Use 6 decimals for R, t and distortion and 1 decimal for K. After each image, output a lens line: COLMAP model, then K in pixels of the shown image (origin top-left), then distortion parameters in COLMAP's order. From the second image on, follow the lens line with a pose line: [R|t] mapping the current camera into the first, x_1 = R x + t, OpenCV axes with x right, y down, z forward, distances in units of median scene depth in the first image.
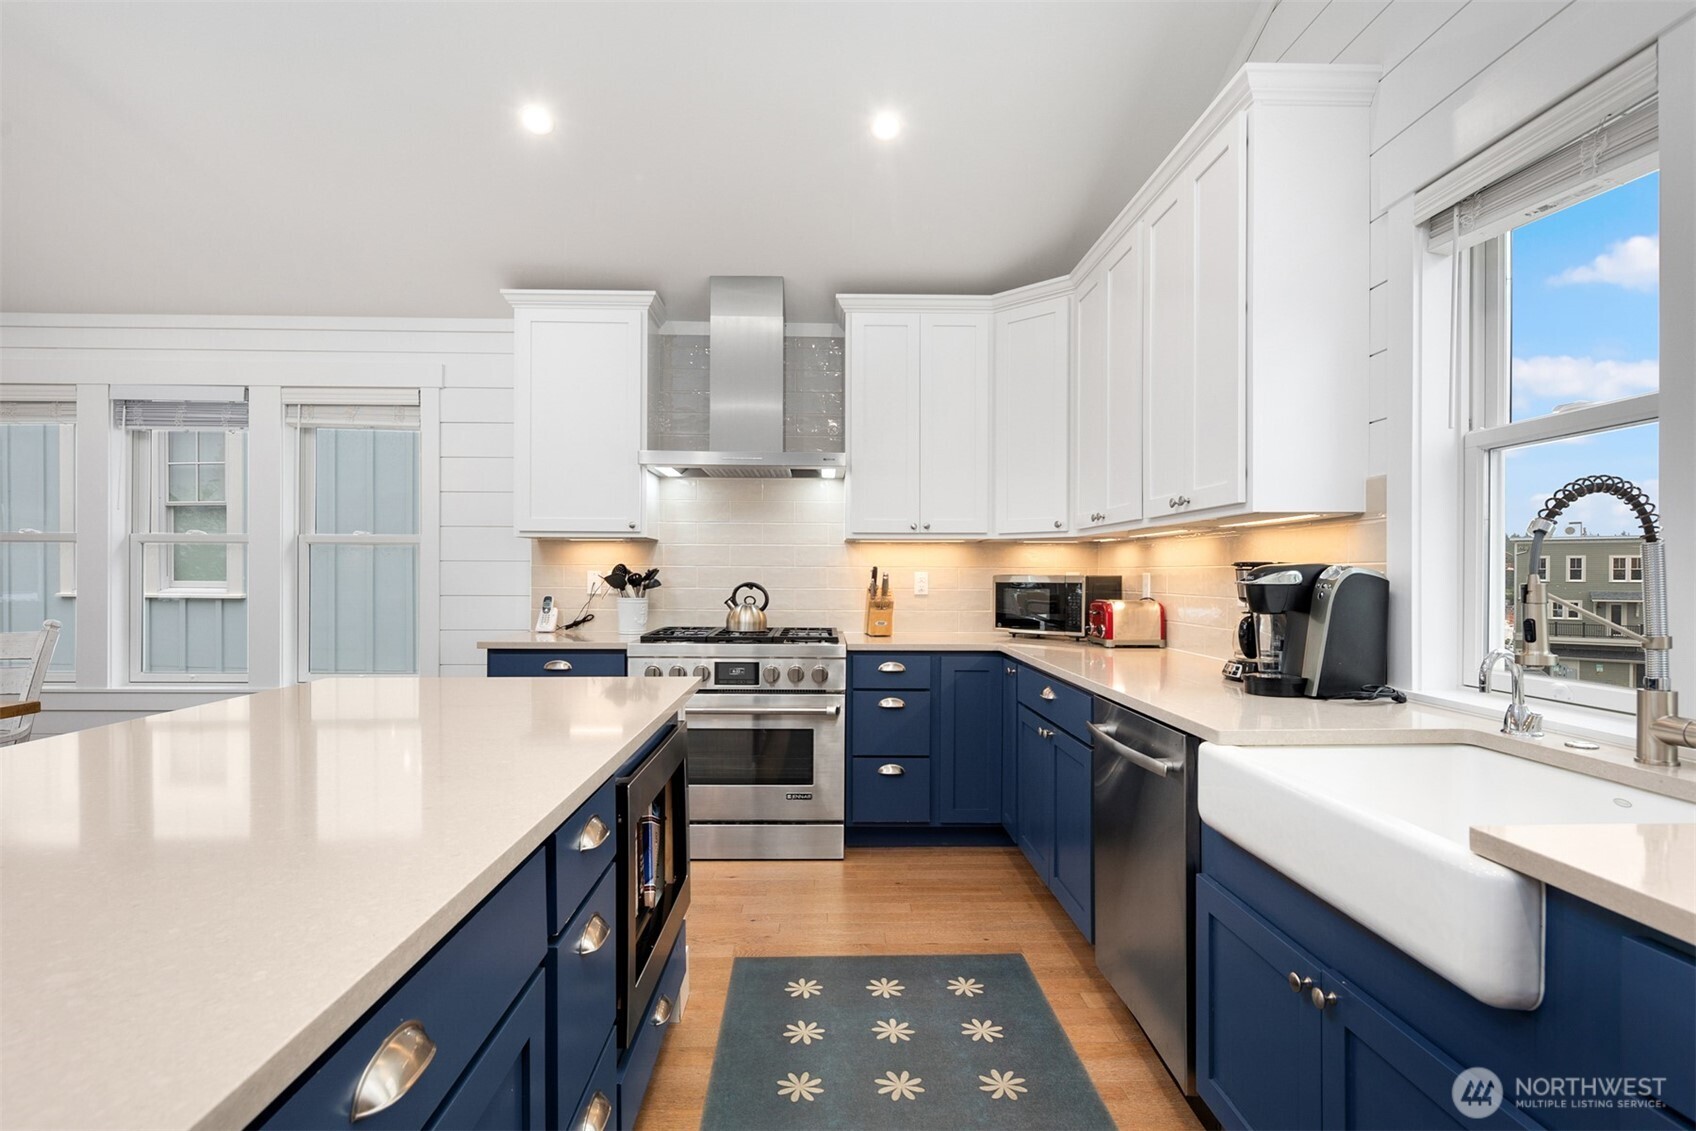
lens RADIAL K [[828.0, 0, 838.2], [0, 828.0, 579.0], [0, 0, 1]] dist [-0.002790, -0.001139]
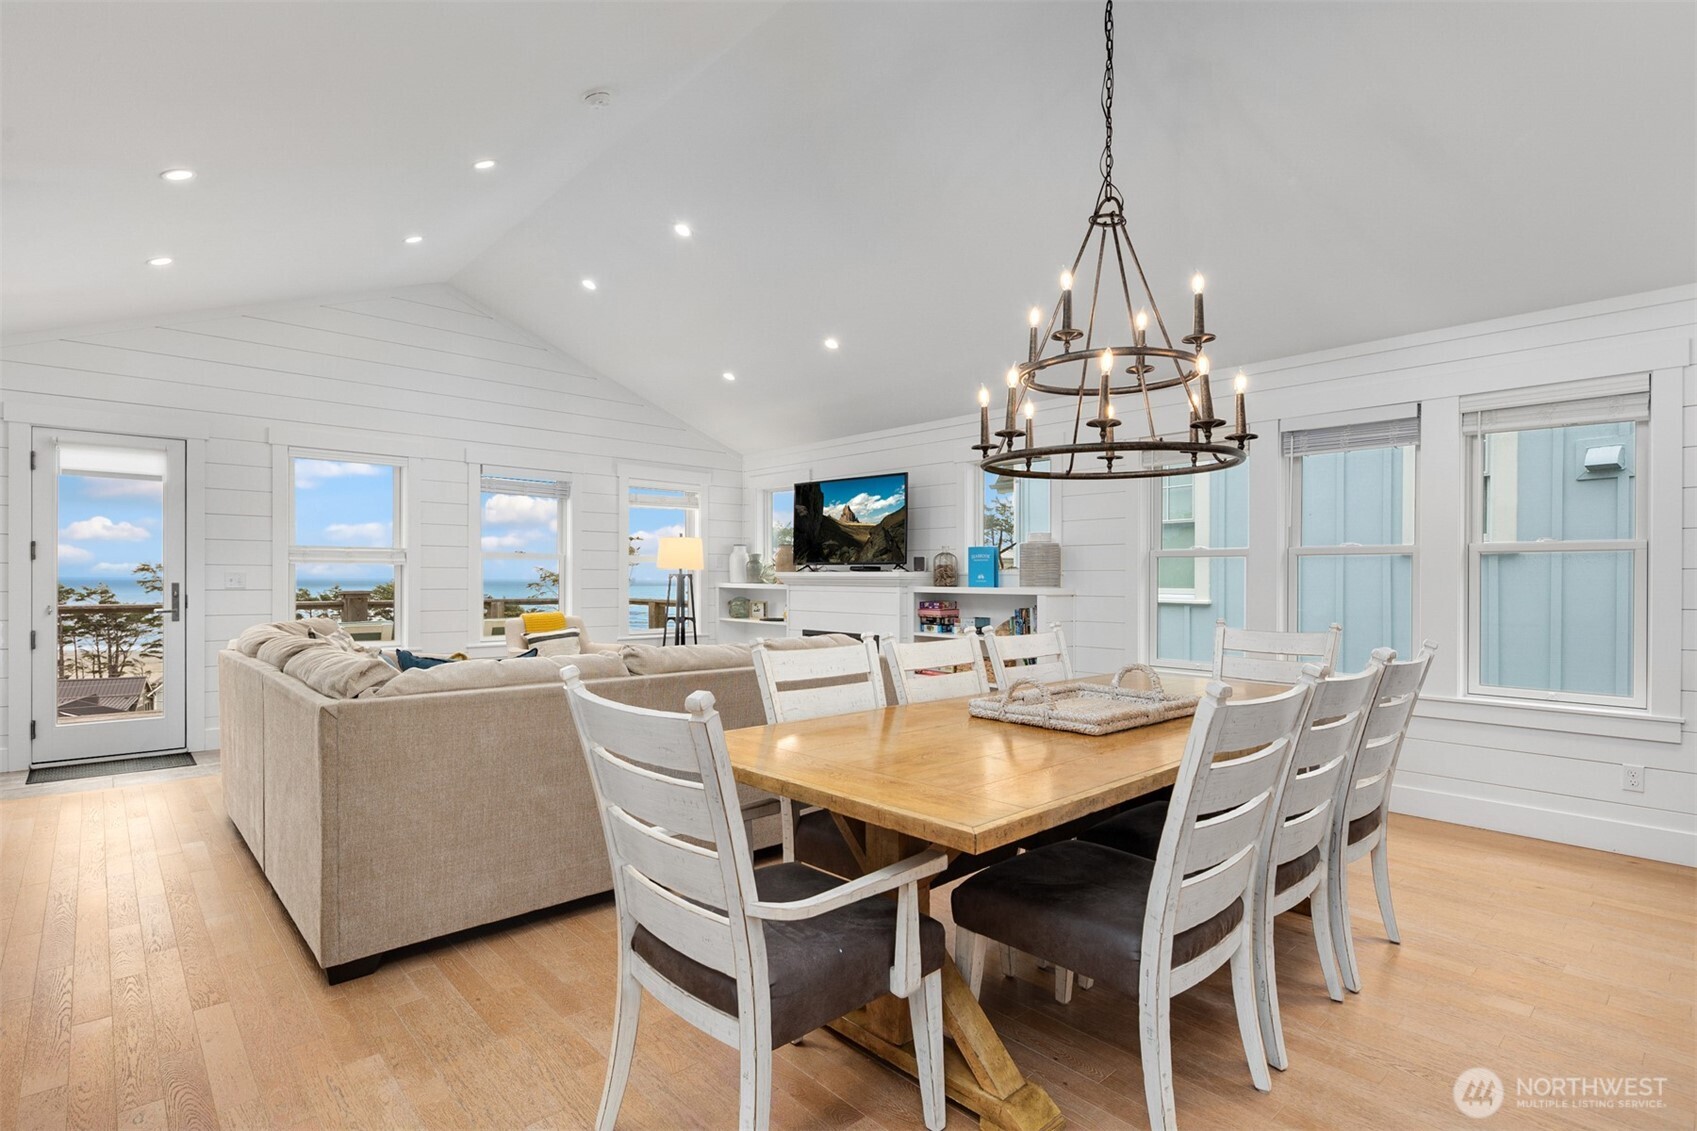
lens RADIAL K [[816.2, 0, 841.1], [0, 816.2, 583.7], [0, 0, 1]] dist [-0.004075, 0.000025]
pose [[0.650406, 0.003620, -0.759578, -0.434782], [-0.007211, 0.999973, -0.001409, 0.000792], [0.759552, 0.006394, 0.650415, -0.219407]]
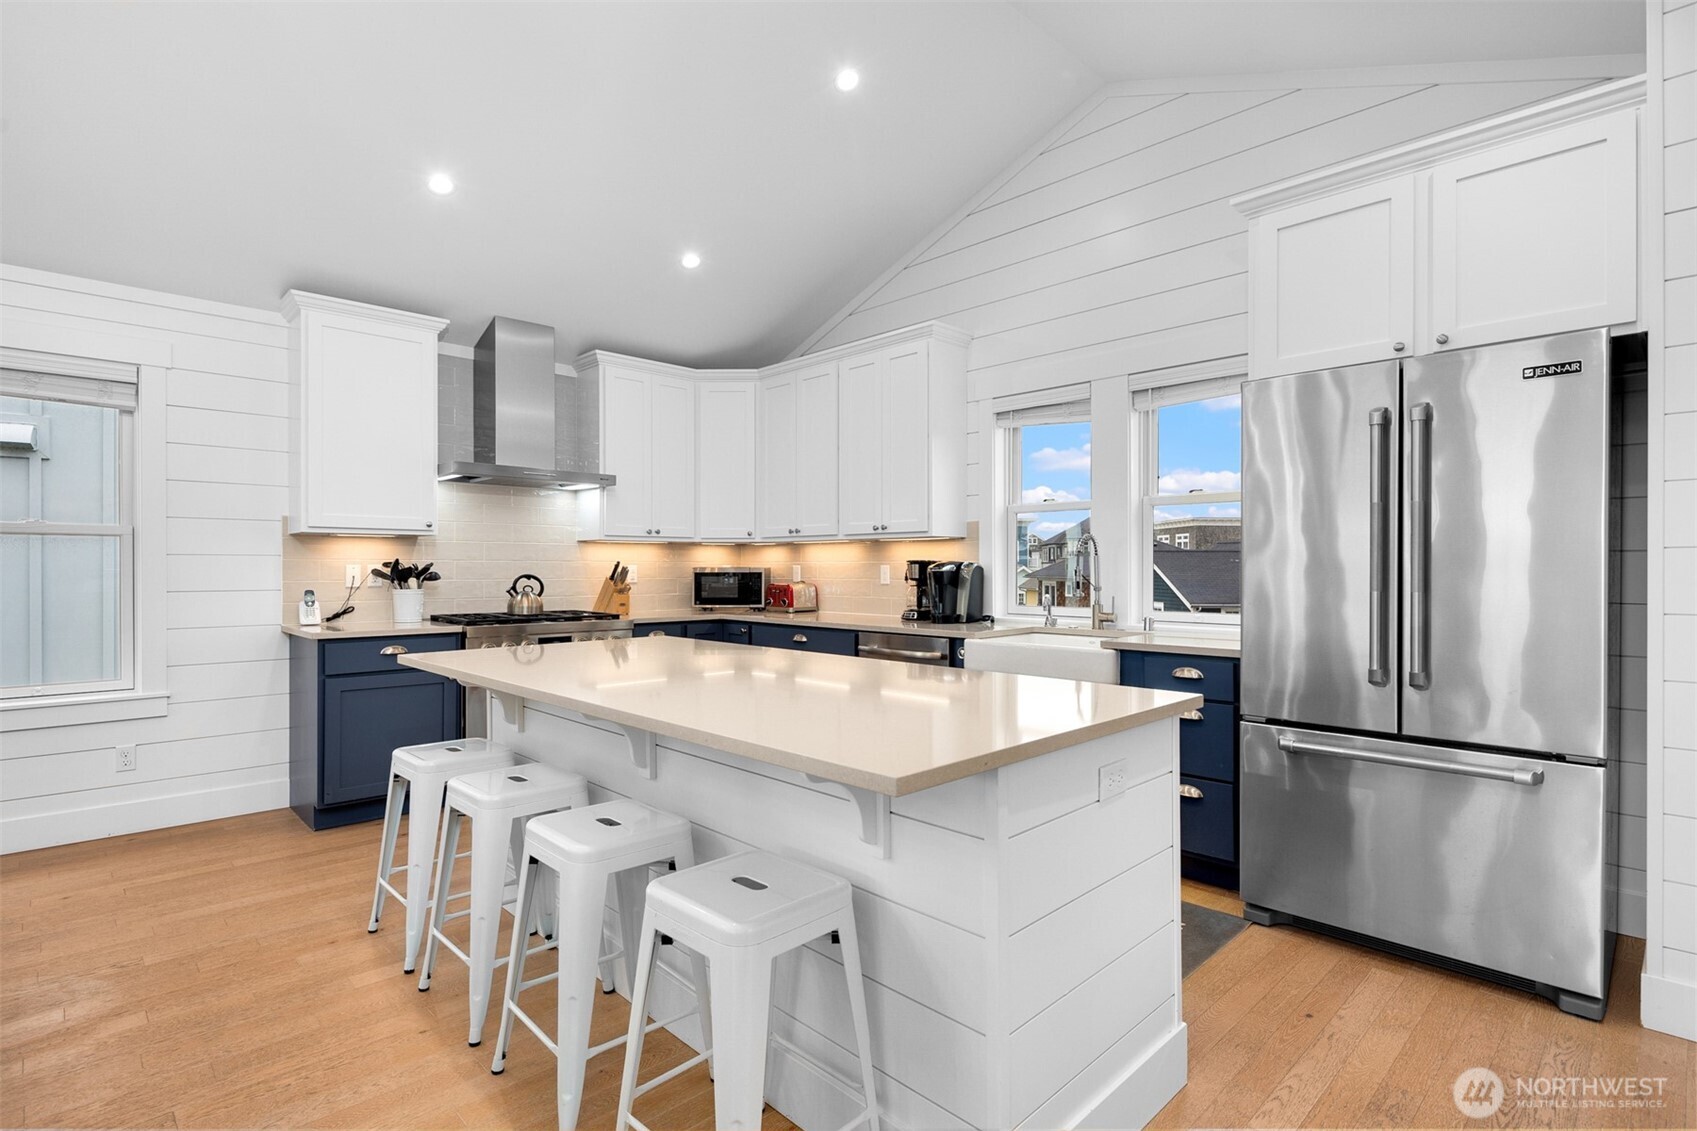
lens RADIAL K [[820.9, 0, 834.4], [0, 820.9, 566.8], [0, 0, 1]] dist [-0.002494, -0.000634]
pose [[0.741648, -0.003908, 0.670778, -0.583150], [0.006931, 0.999974, -0.001837, -0.001322], [-0.670754, 0.006012, 0.741656, -0.195578]]
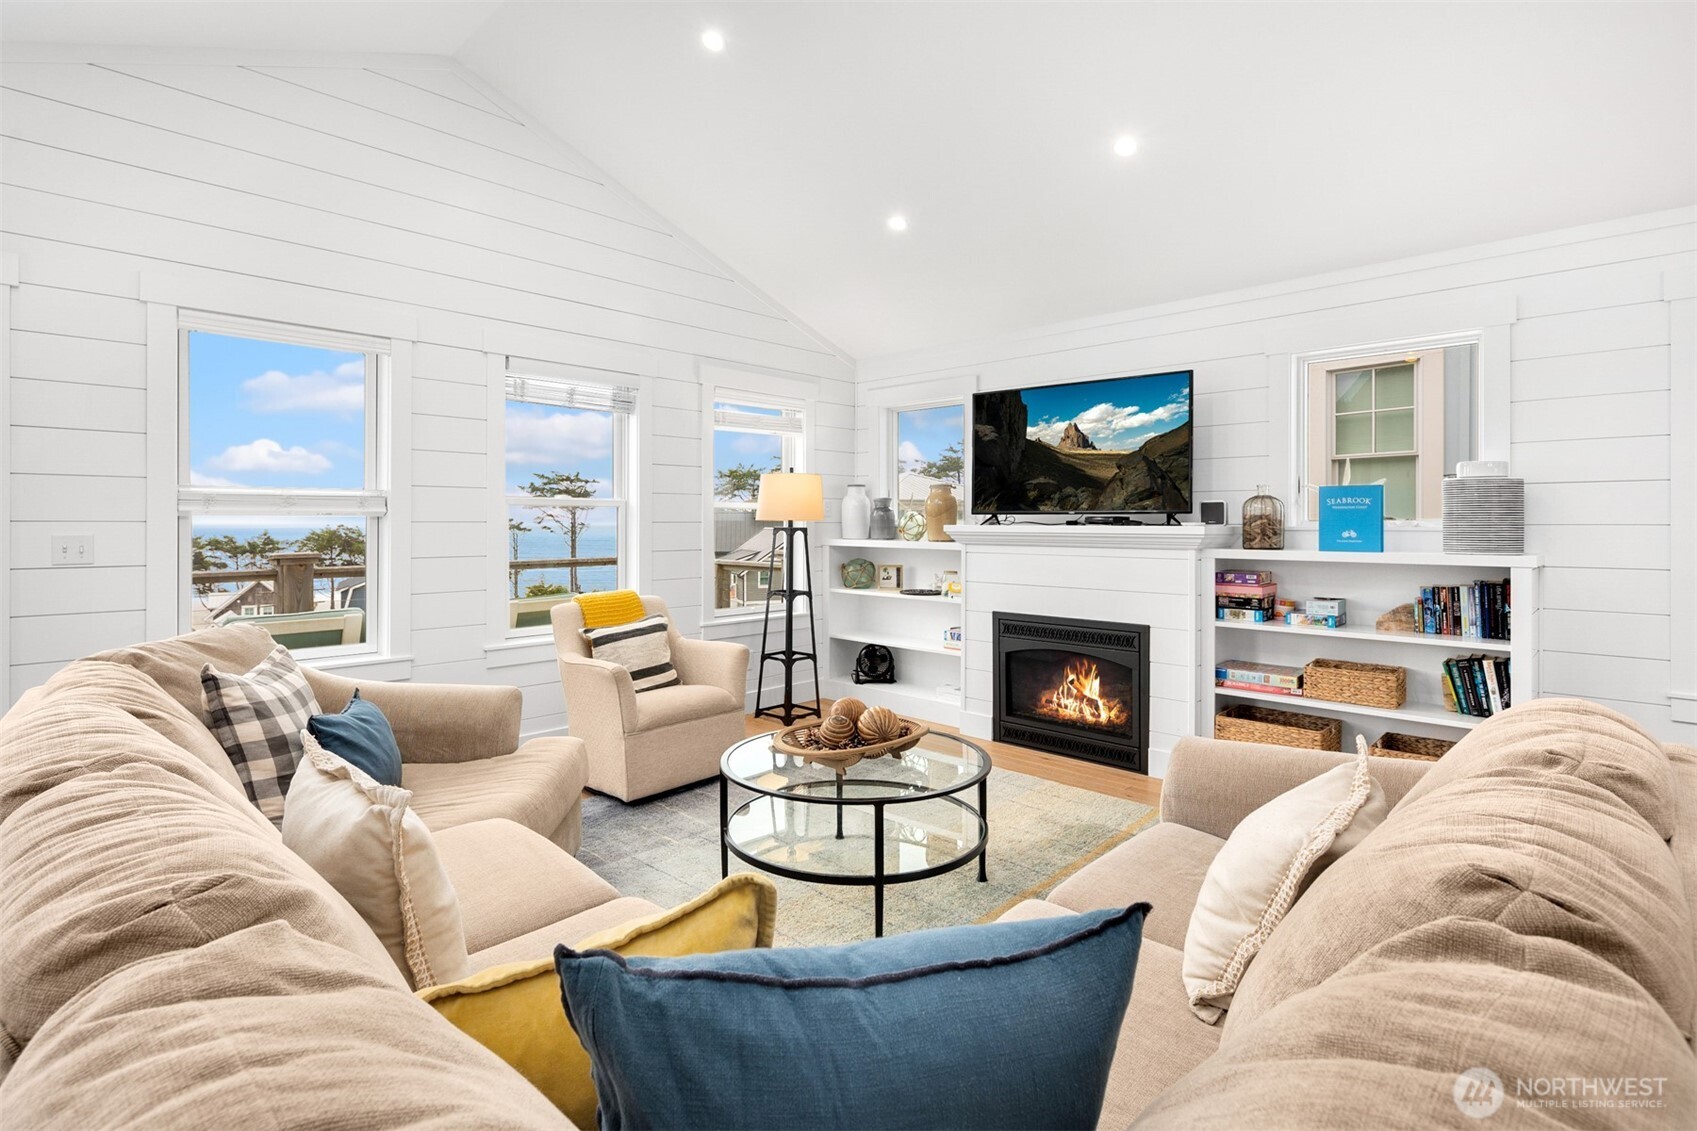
lens RADIAL K [[828.5, 0, 838.8], [0, 828.5, 521.6], [0, 0, 1]] dist [0.003966, 0.000310]
pose [[0.687989, -0.004801, -0.725706, -1.146358], [-0.002858, 0.999952, -0.009325, -0.020160], [0.725716, 0.008490, 0.687942, -0.109903]]
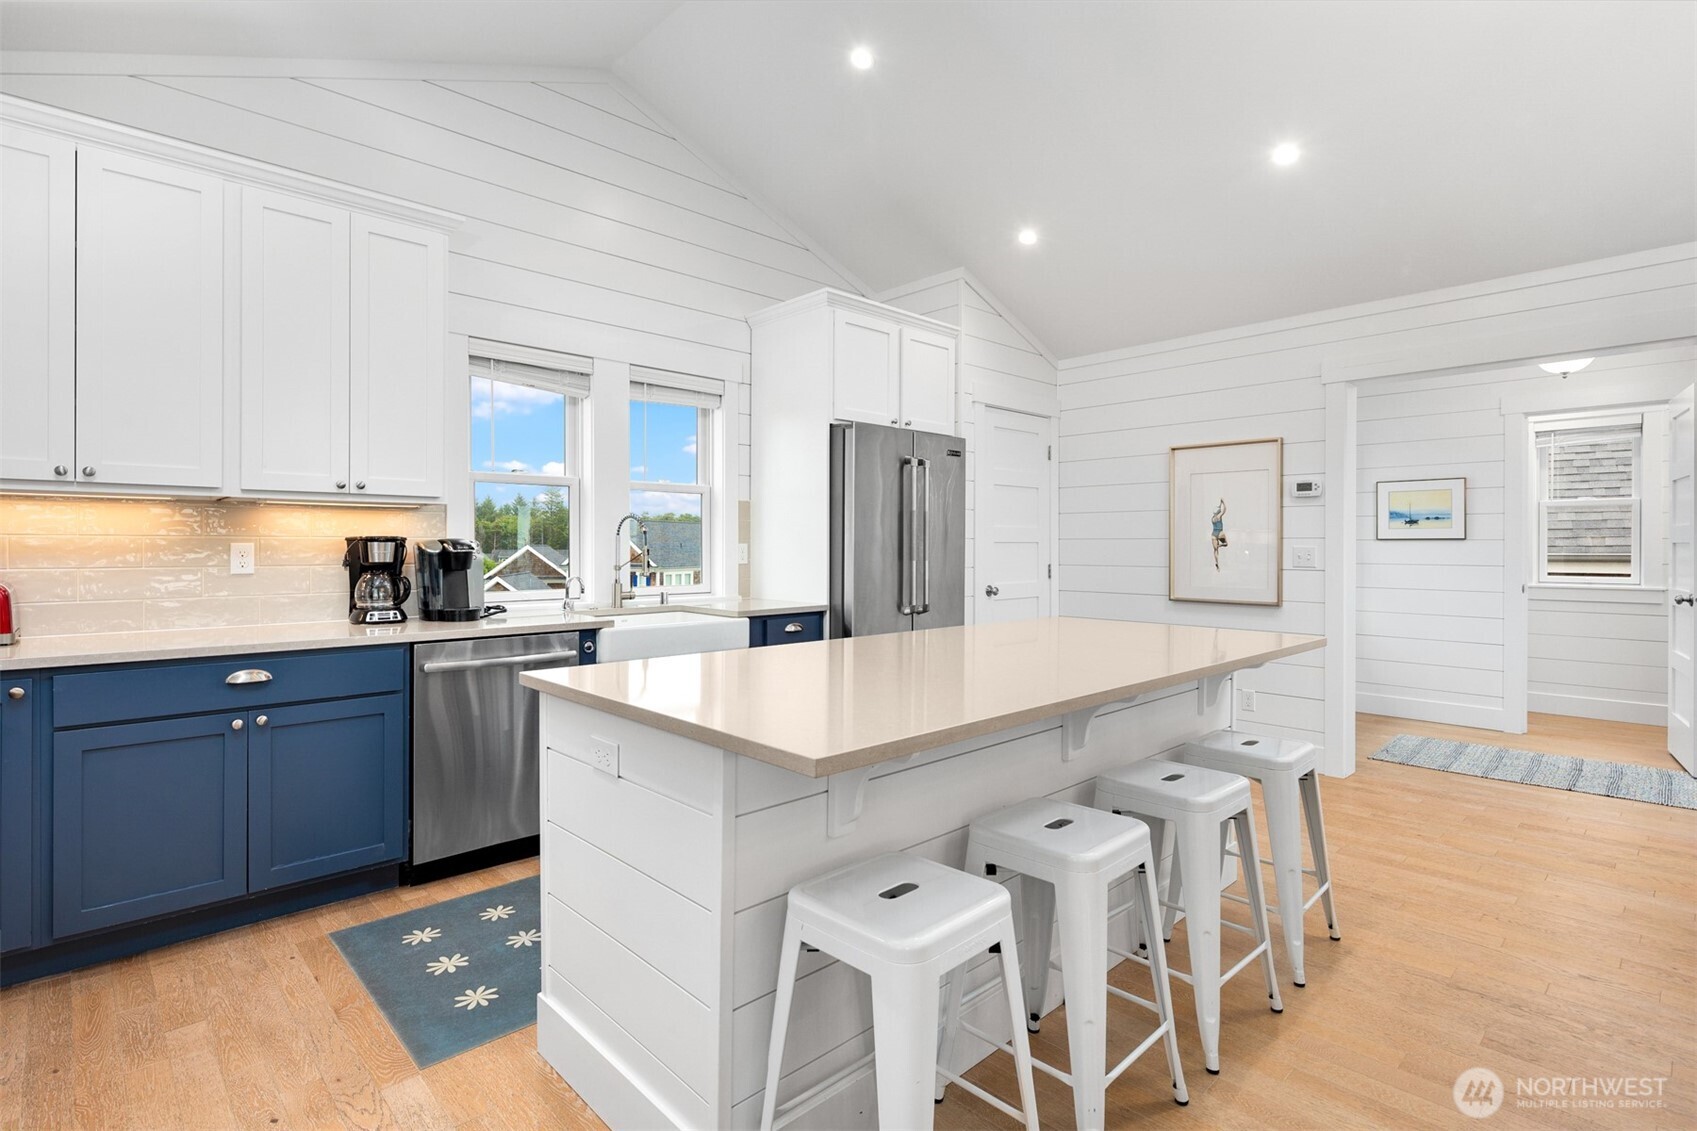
lens RADIAL K [[819.4, 0, 848.5], [0, 819.4, 548.2], [0, 0, 1]] dist [-0.000495, -0.000079]
pose [[-0.669658, -0.004256, 0.742657, -0.617425], [0.002428, 0.999966, 0.007919, -0.006715], [-0.742666, 0.007106, -0.669625, 0.809873]]
